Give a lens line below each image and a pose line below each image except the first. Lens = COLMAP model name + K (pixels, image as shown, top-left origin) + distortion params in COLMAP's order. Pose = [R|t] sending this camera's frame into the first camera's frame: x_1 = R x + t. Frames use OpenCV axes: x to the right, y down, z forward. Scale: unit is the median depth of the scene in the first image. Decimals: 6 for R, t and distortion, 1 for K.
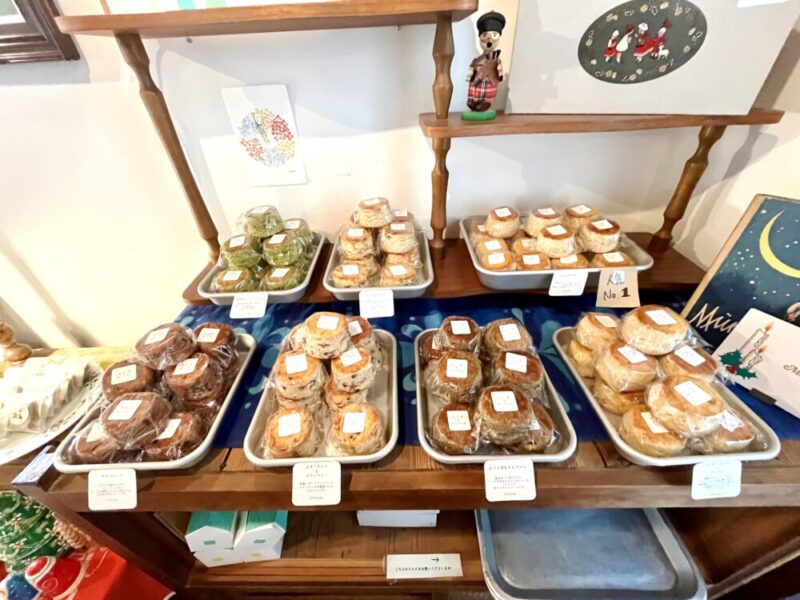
lens RADIAL K [[327.7, 0, 400.0], [0, 327.7, 300.0], [0, 0, 1]] dist [-0.002981, -0.000666]
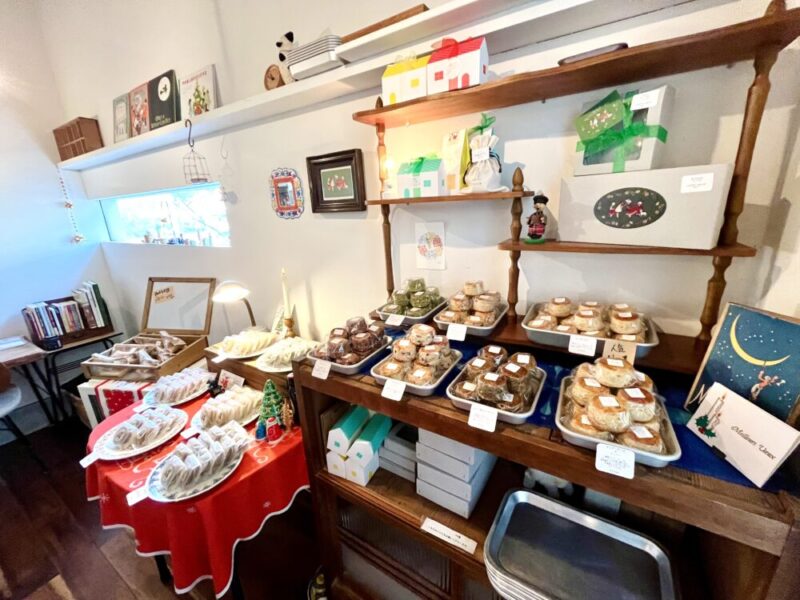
lens RADIAL K [[327.7, 0, 400.0], [0, 327.7, 300.0], [0, 0, 1]] dist [-0.002981, -0.000666]
pose [[0.851283, 0.145540, -0.504119, 0.565822], [-0.295484, 0.926907, -0.231371, 0.369410], [0.433598, 0.345921, 0.832065, -0.701829]]
